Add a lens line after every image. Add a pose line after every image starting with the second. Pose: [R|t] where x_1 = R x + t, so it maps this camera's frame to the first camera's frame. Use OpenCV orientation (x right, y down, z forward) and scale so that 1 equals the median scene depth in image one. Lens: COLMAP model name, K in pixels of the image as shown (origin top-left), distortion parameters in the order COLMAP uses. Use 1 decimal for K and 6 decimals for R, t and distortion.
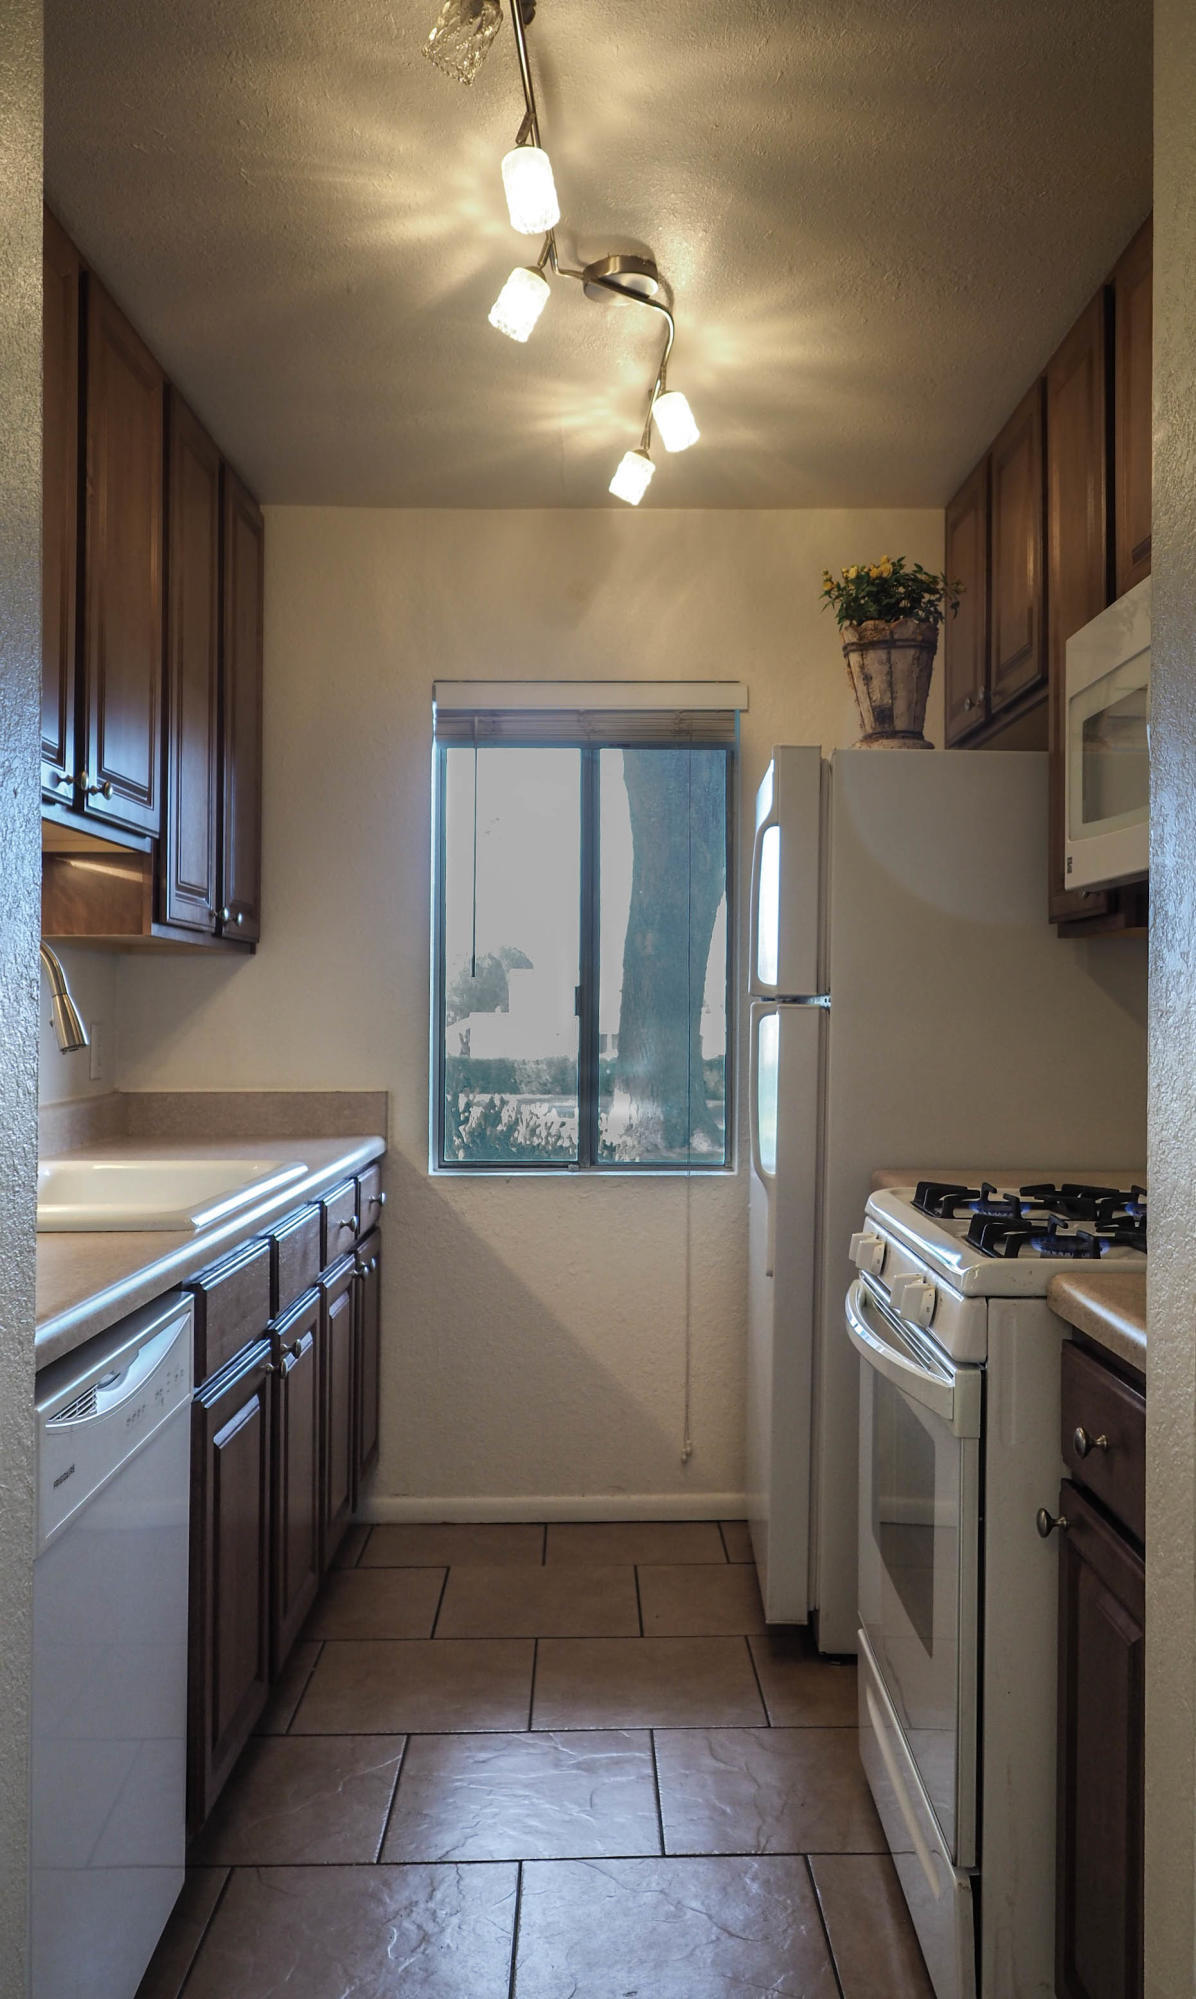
lens RADIAL K [[1645.9, 0, 598.0], [0, 1645.9, 999.5], [0, 0, 1]] dist [0.036634, -0.000865]
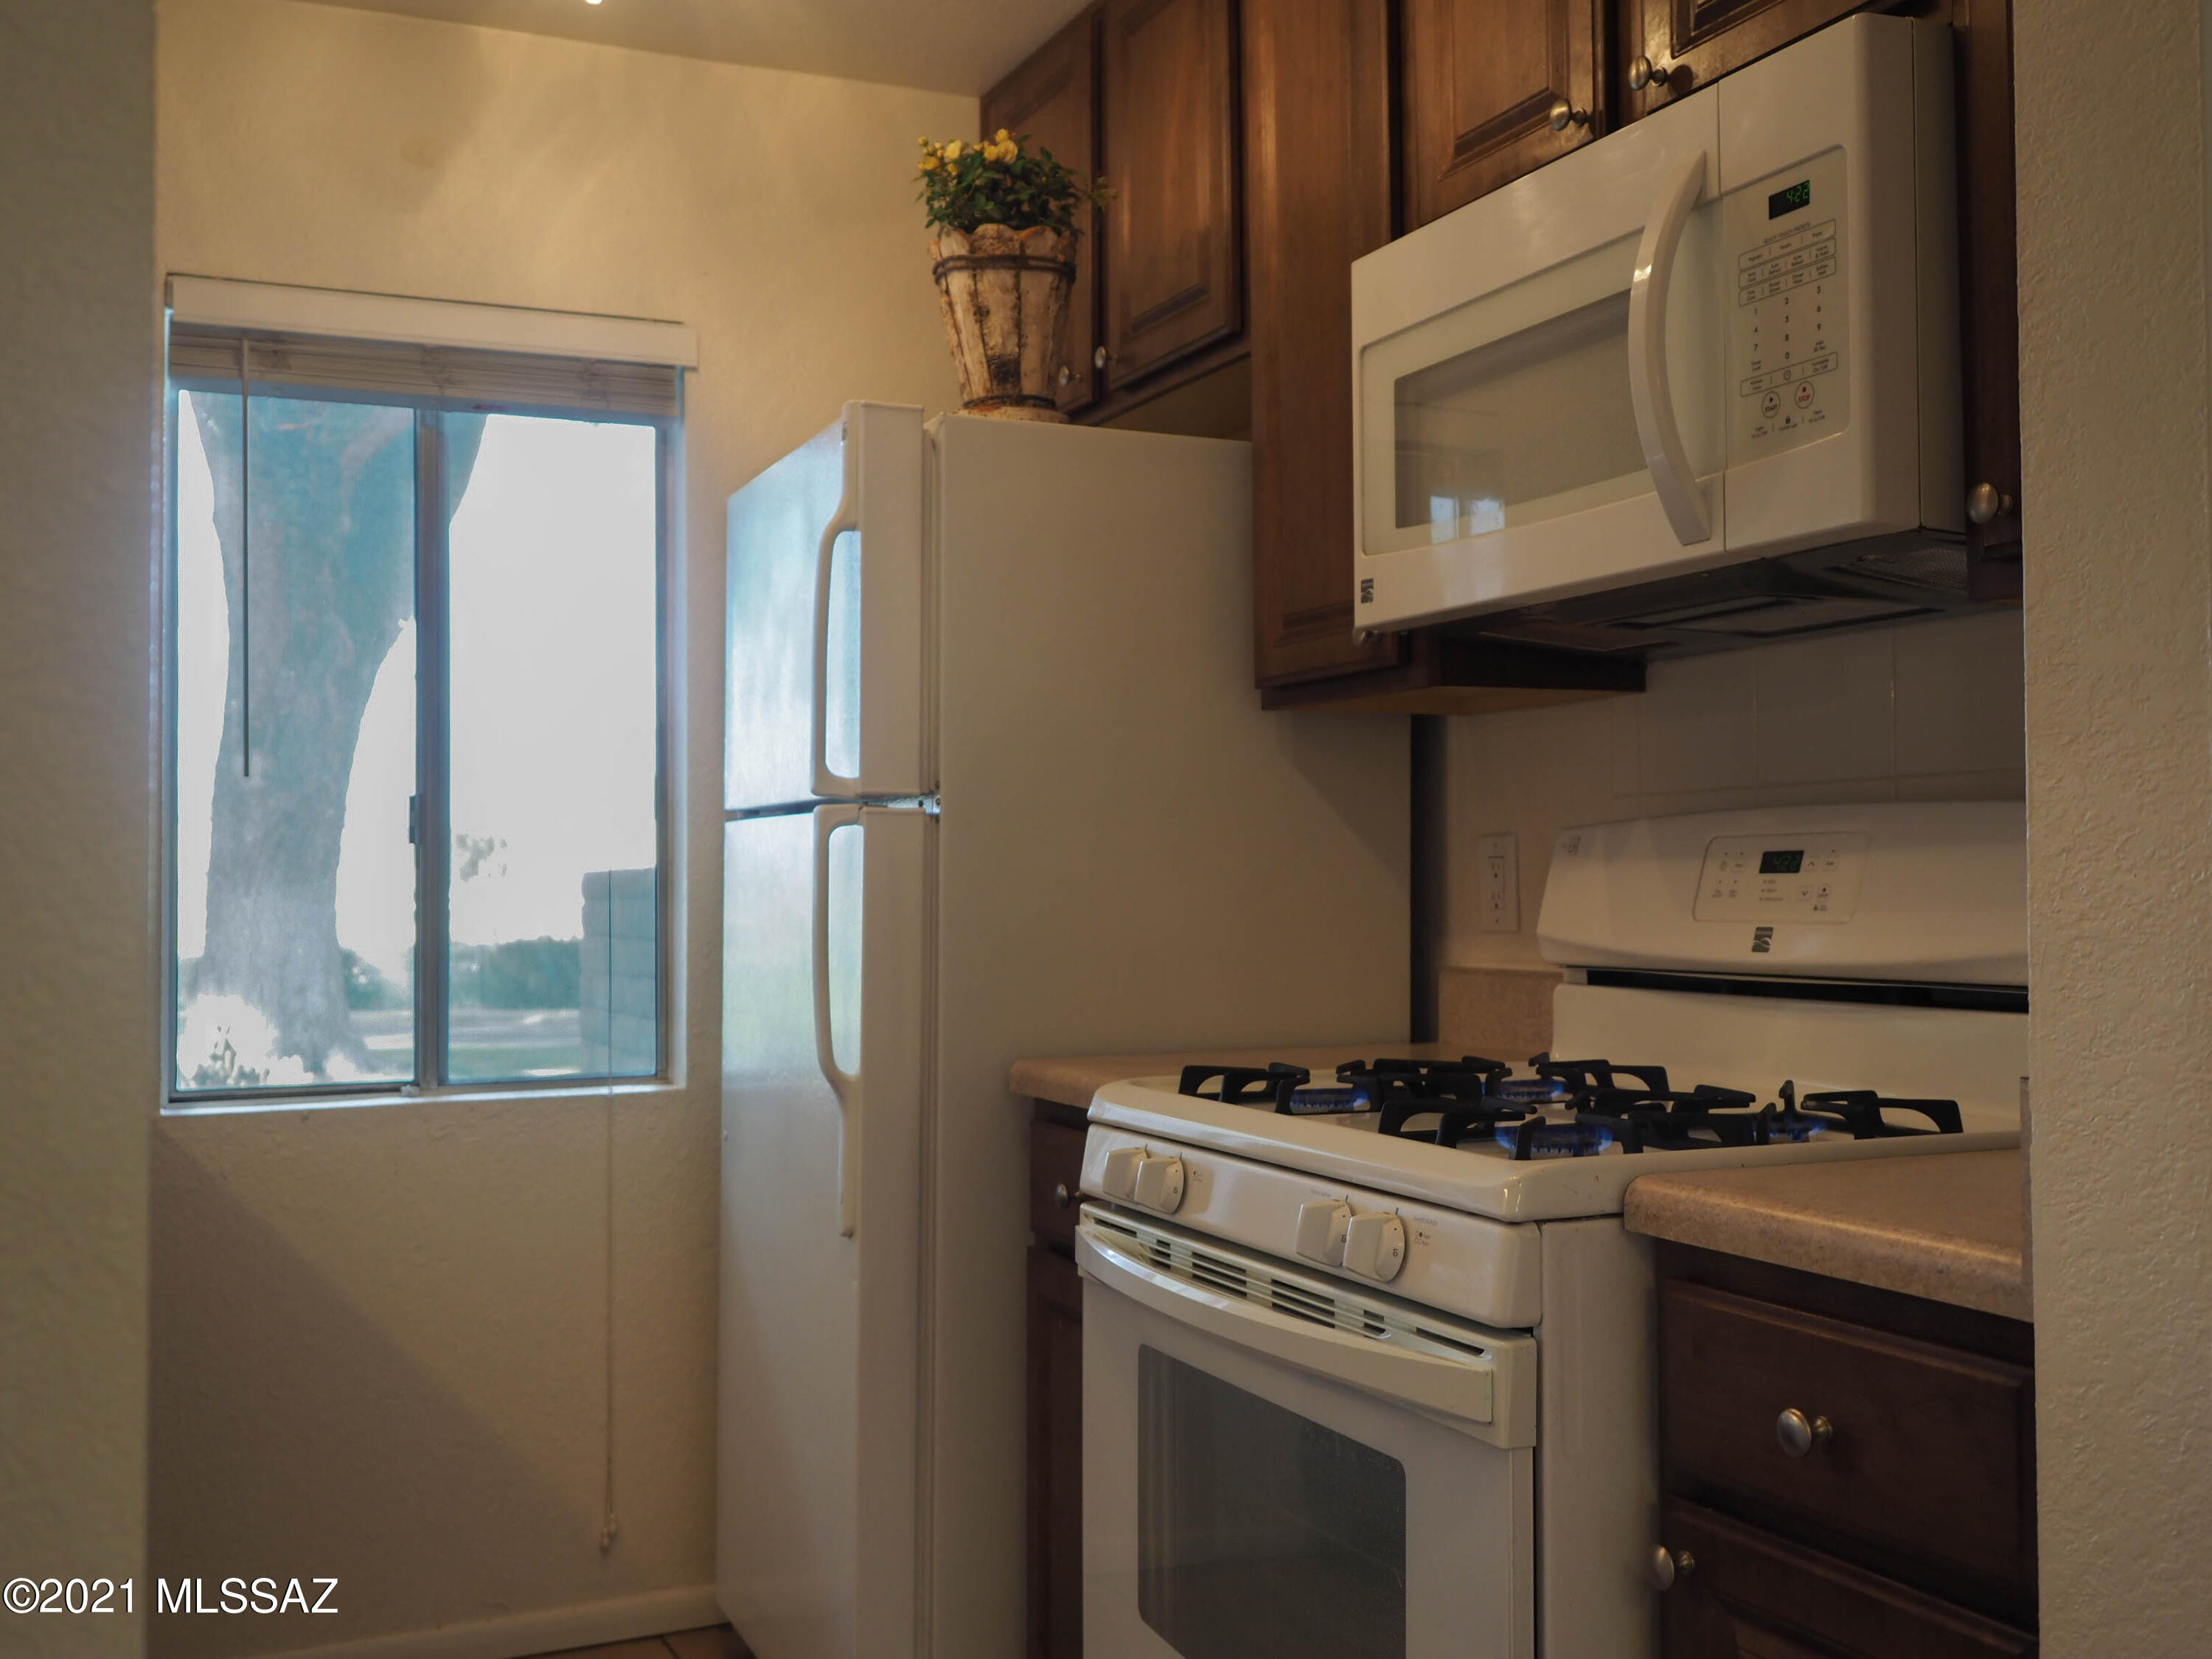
lens RADIAL K [[2235.4, 0, 1106.0], [0, 2235.4, 829.5], [0, 0, 1]] dist [0.029401, -0.004031]
pose [[0.909120, -0.002395, 0.416527, -0.163587], [0.009006, 0.999863, -0.013906, 0.024084], [-0.416436, 0.016393, 0.909017, 0.171805]]
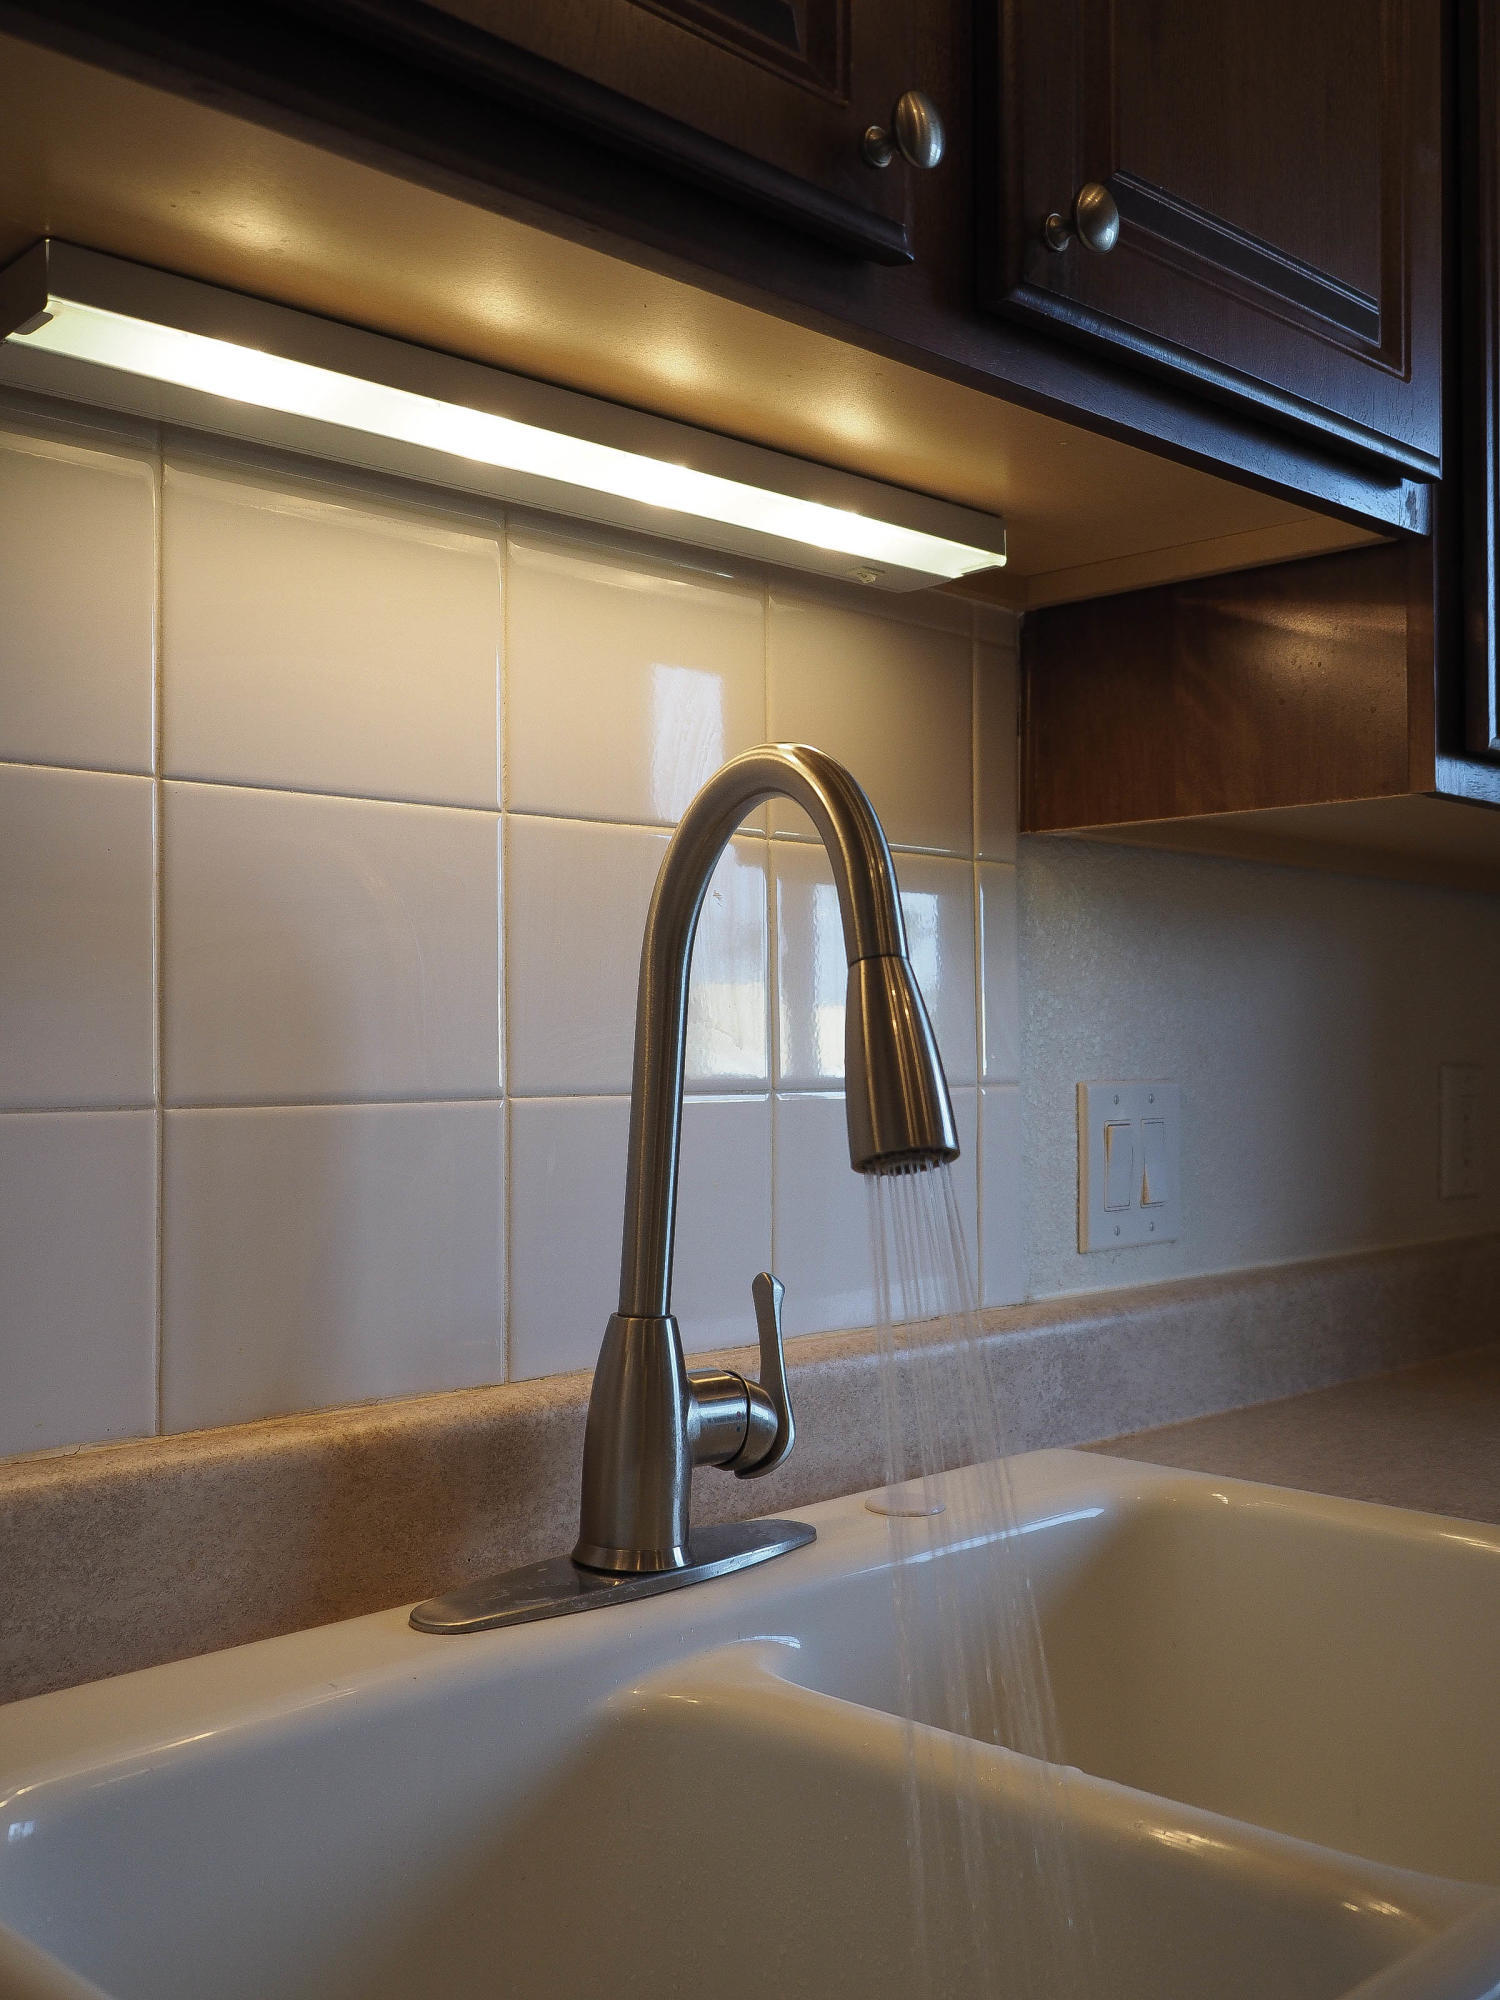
lens RADIAL K [[2021.2, 0, 750.0], [0, 2021.2, 1000.0], [0, 0, 1]] dist [0.029401, -0.004031]
pose [[0.717748, -0.018123, -0.696067, -0.094111], [0.009569, 0.999824, -0.016164, 0.006399], [0.696237, 0.004941, 0.717795, 0.631035]]
